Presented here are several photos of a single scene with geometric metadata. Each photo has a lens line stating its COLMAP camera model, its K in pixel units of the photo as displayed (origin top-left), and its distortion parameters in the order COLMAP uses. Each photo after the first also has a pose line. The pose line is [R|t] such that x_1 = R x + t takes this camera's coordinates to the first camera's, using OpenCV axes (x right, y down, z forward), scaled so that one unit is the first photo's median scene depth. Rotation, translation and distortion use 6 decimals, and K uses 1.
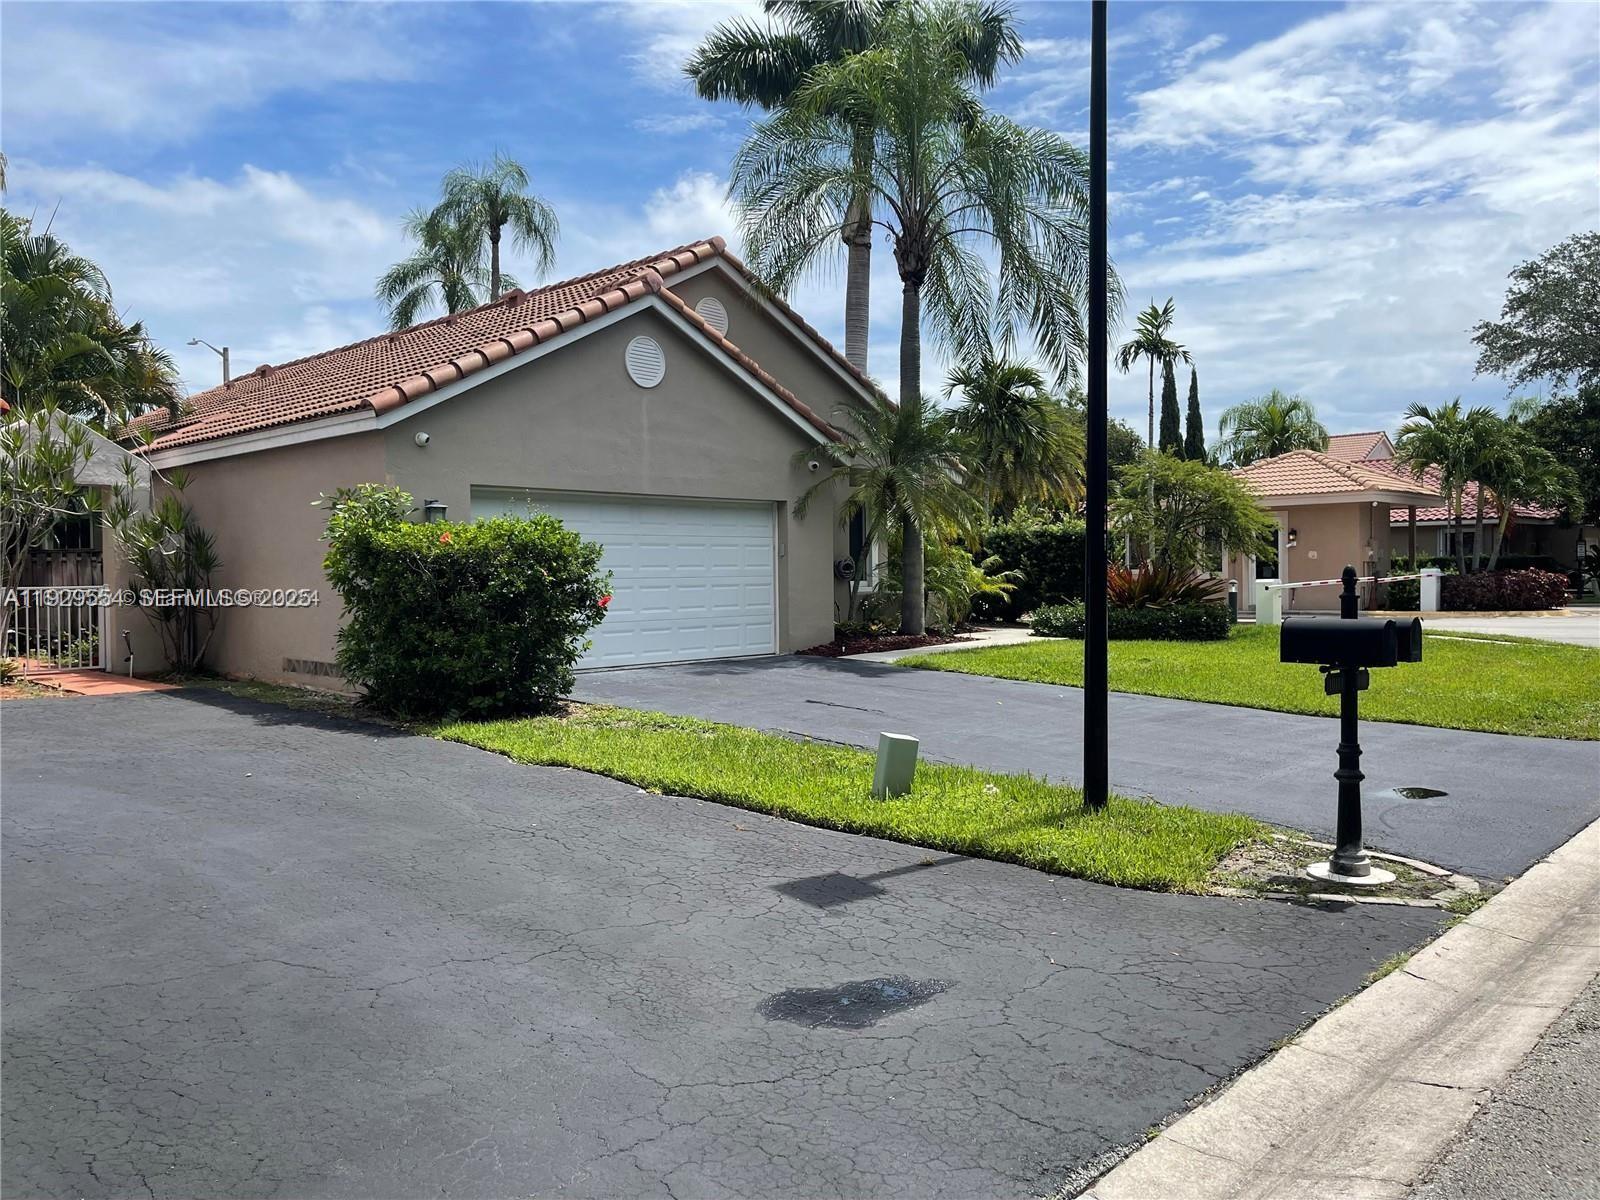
lens RADIAL K [[1203.8, 0, 800.0], [0, 1203.8, 600.0], [0, 0, 1]] dist [0.068059, -0.075849]
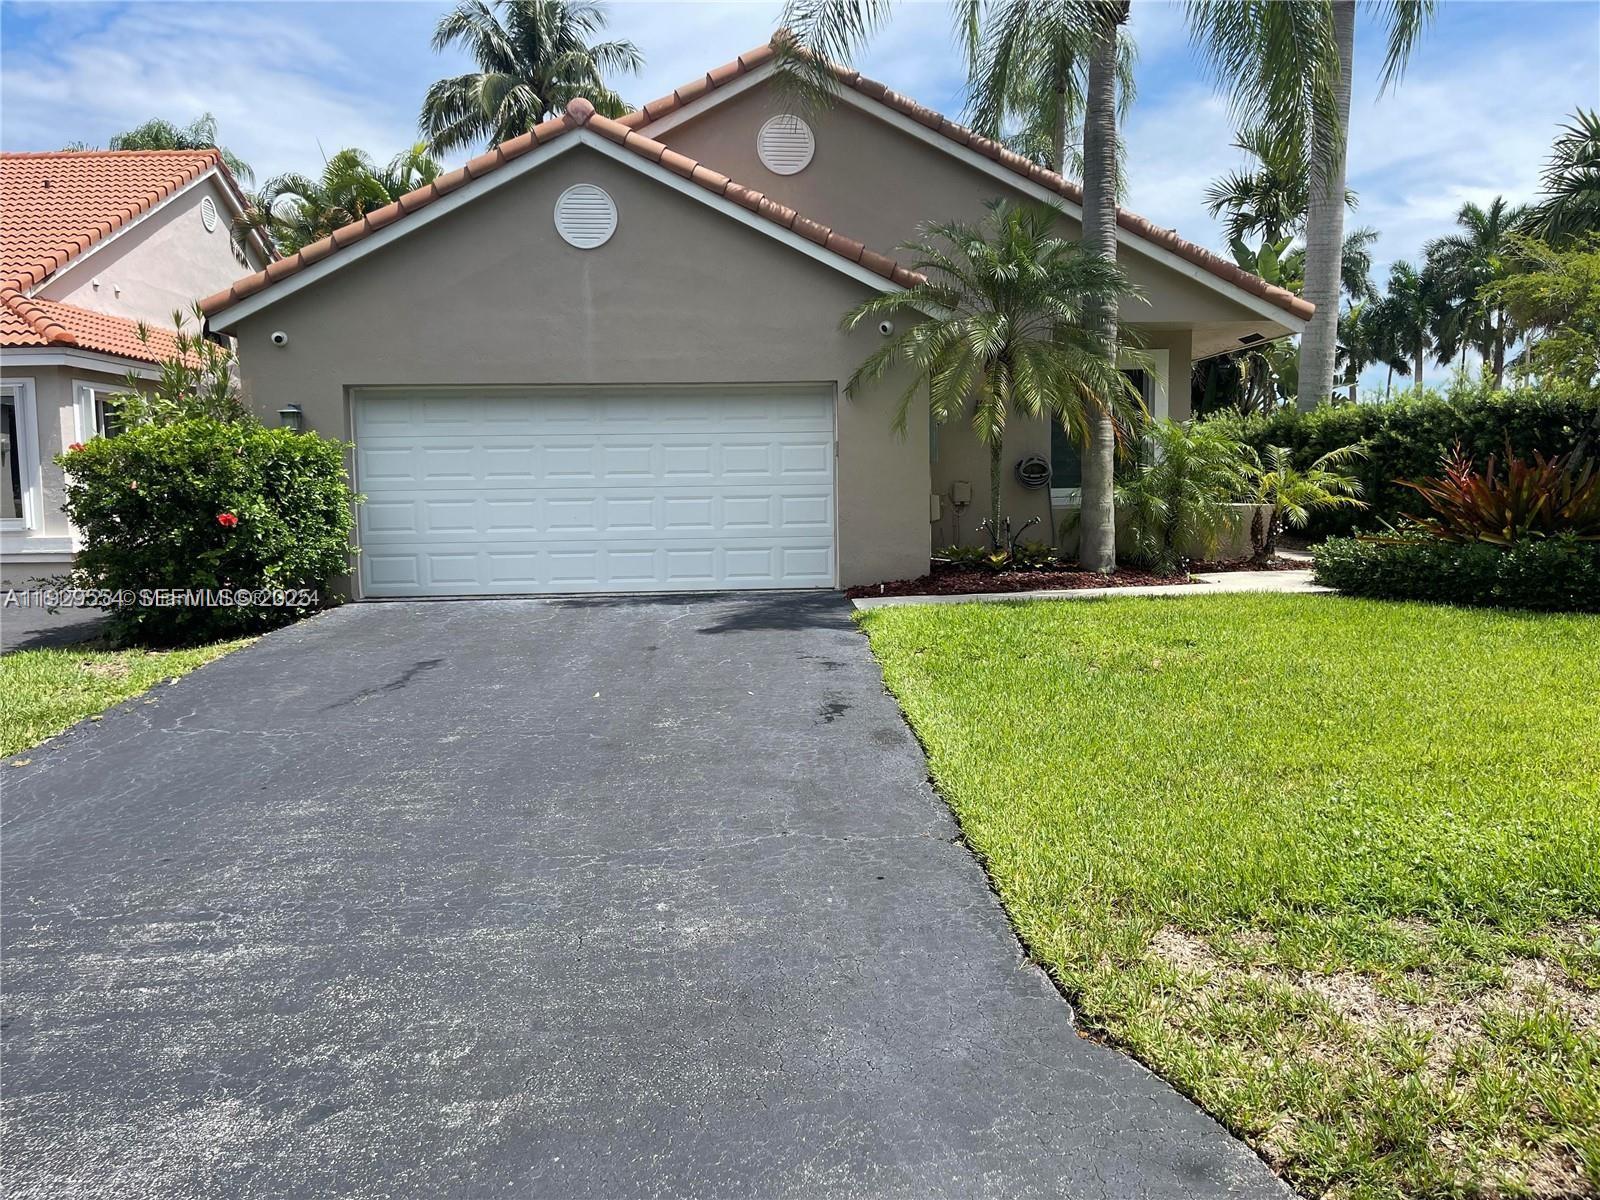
lens RADIAL K [[1205.8, 0, 800.0], [0, 1205.8, 600.0], [0, 0, 1]] dist [0.038715, -0.075478]
pose [[0.731323, 0.061573, -0.679246, 0.479219], [-0.007029, 0.996544, 0.082768, -0.009954], [0.681995, -0.055756, 0.729228, 0.446248]]
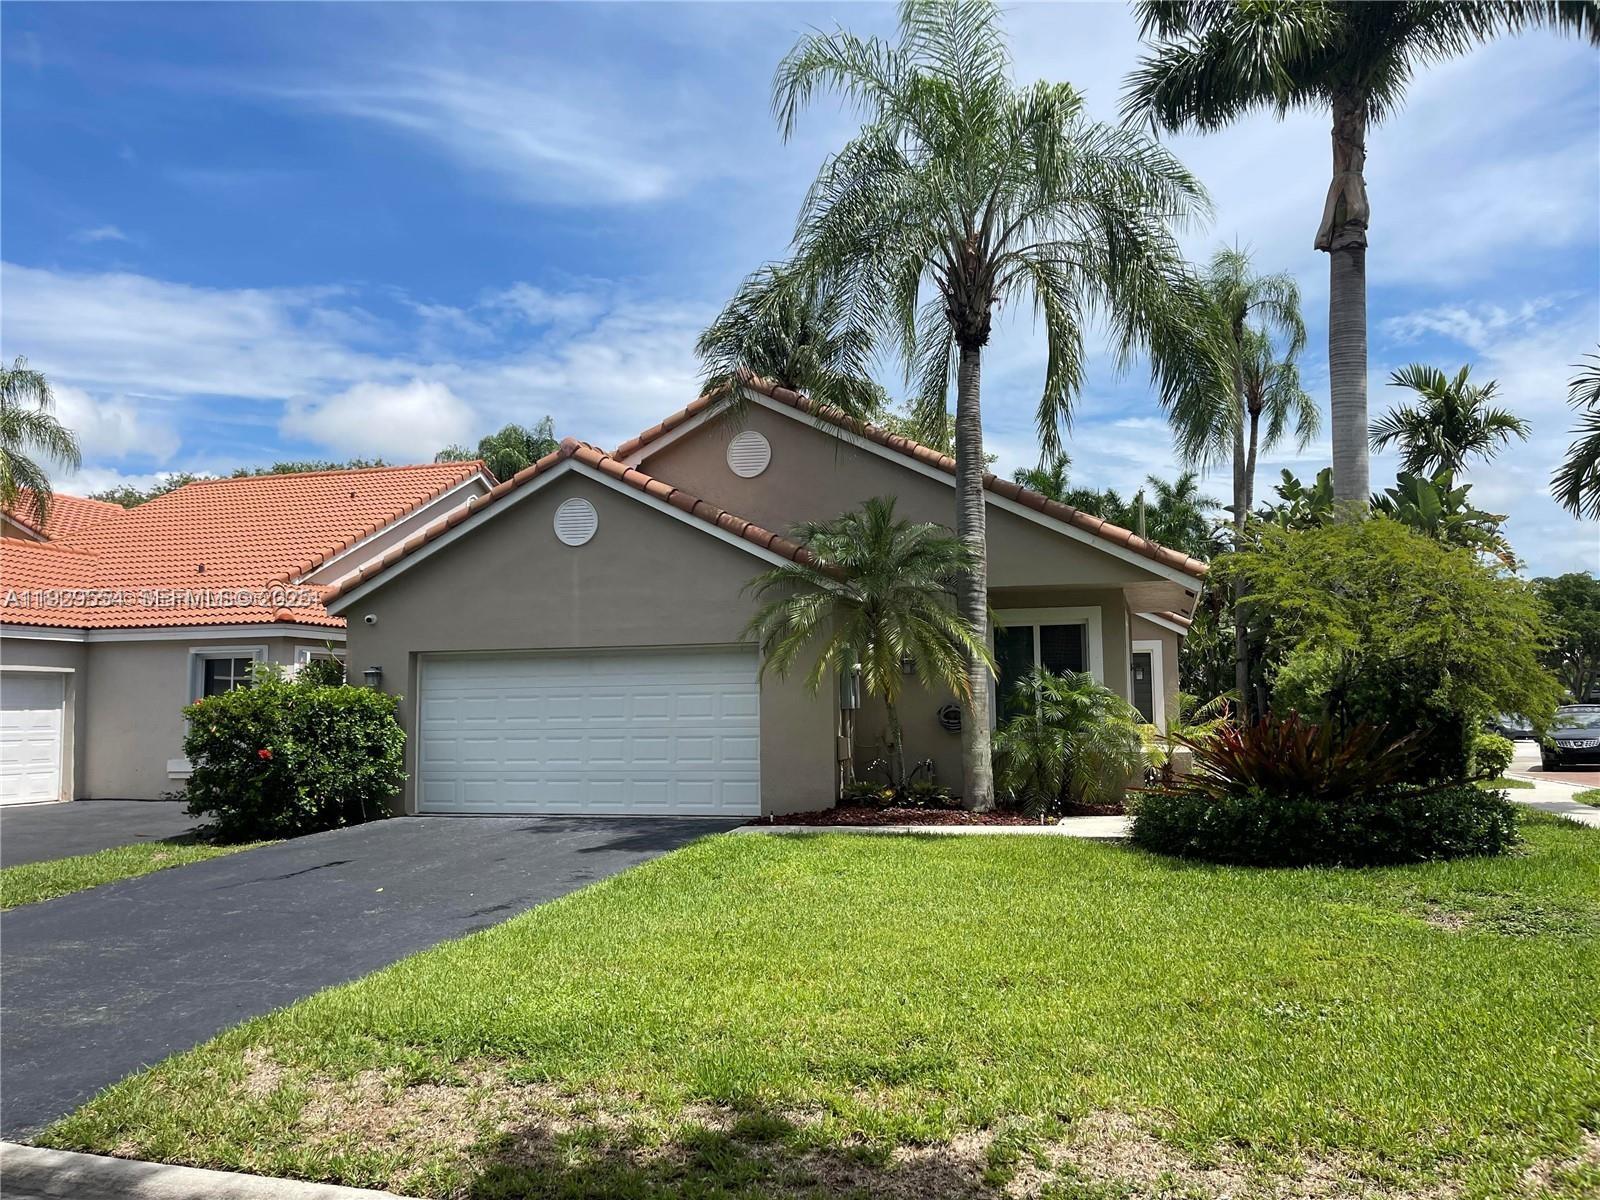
lens RADIAL K [[1203.8, 0, 800.0], [0, 1203.8, 600.0], [0, 0, 1]] dist [0.068059, -0.075849]
pose [[0.456662, -0.079143, -0.886113, 0.789284], [-0.014861, 0.995218, -0.096547, -0.028286], [0.889516, 0.057258, 0.453301, 0.628704]]
